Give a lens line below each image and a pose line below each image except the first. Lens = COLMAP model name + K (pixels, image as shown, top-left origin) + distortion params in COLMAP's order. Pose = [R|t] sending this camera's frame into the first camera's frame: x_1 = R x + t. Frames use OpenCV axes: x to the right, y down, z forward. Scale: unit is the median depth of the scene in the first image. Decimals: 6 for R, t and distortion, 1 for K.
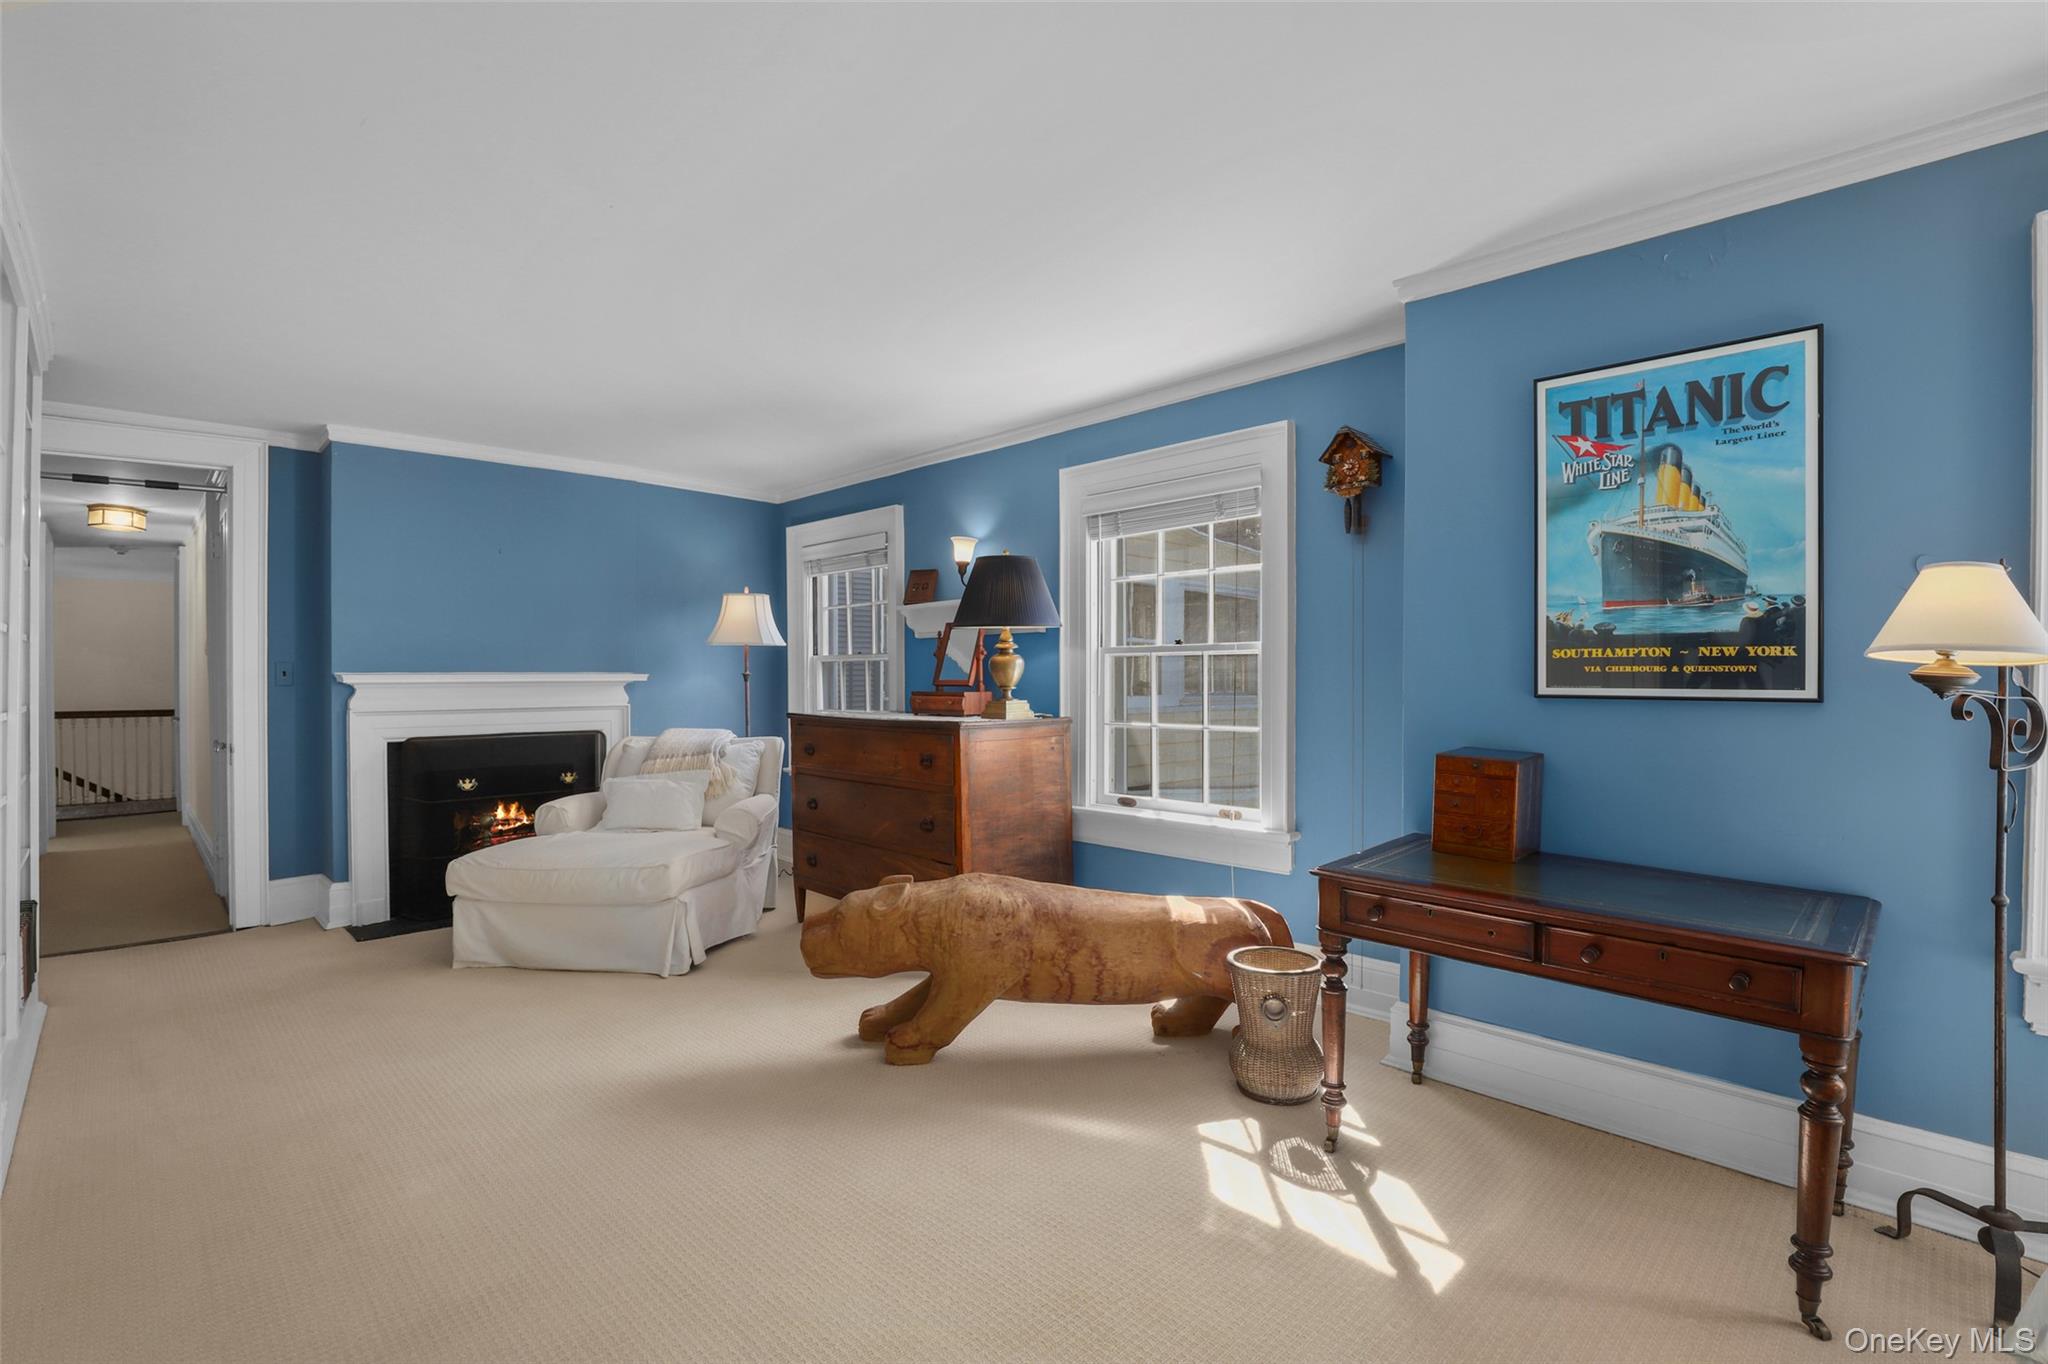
lens RADIAL K [[939.3, 0, 1025.8], [0, 939.3, 673.2], [0, 0, 1]] dist [-0.006060, 0.000346]
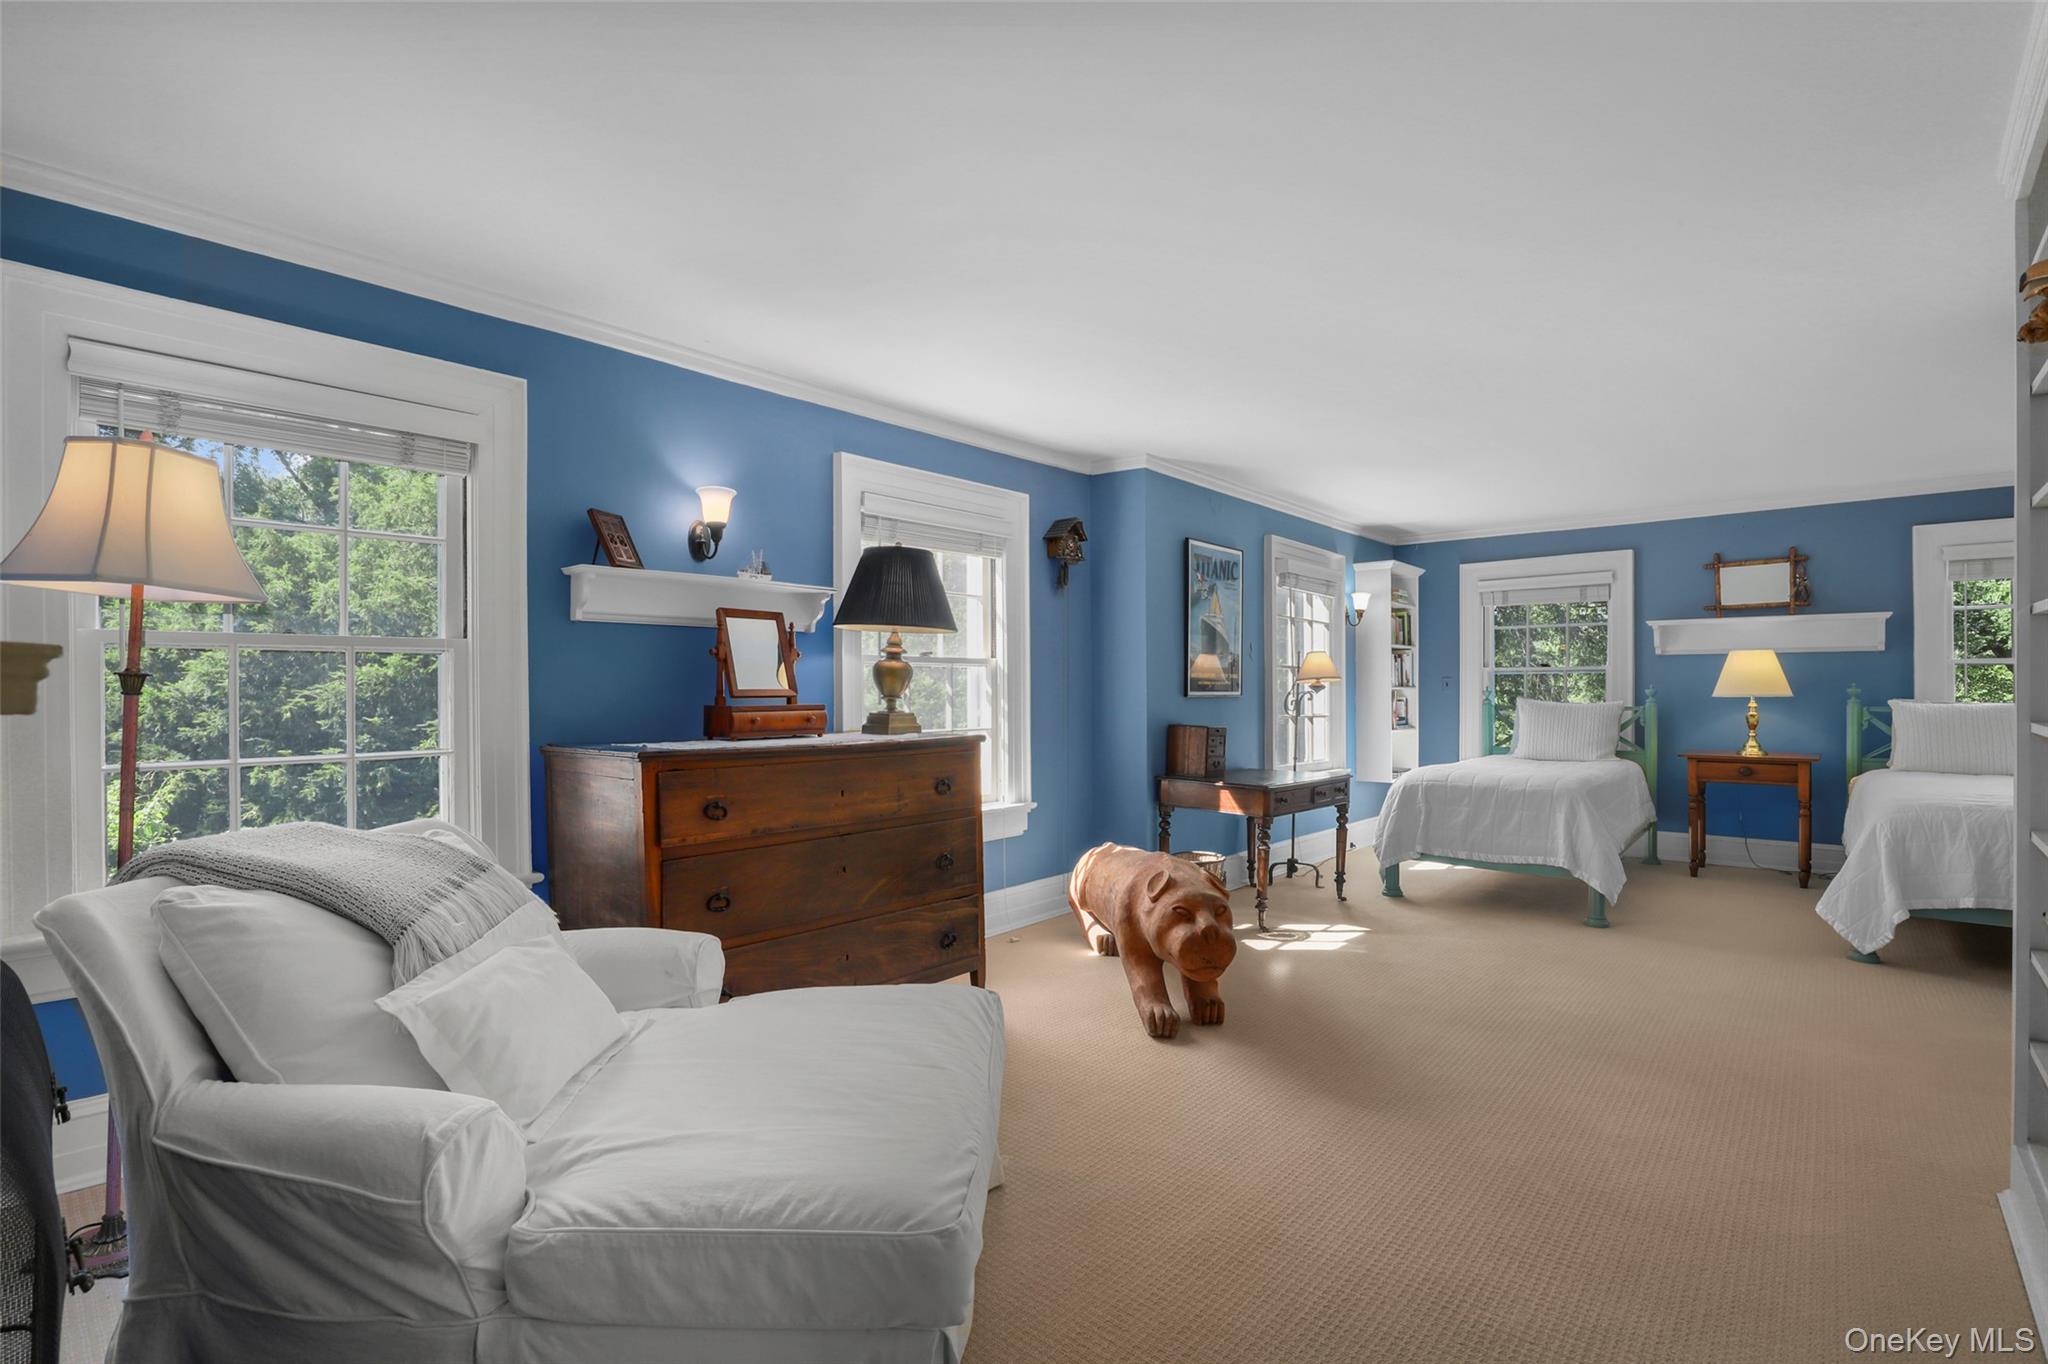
lens RADIAL K [[939.3, 0, 1025.8], [0, 939.3, 692.9], [0, 0, 1]] dist [-0.006060, 0.000346]
pose [[-0.066323, 0.000350, 0.997798, -1.541100], [0.004127, 0.999991, -0.000076, 0.017773], [-0.997790, 0.004113, -0.066324, 1.593046]]
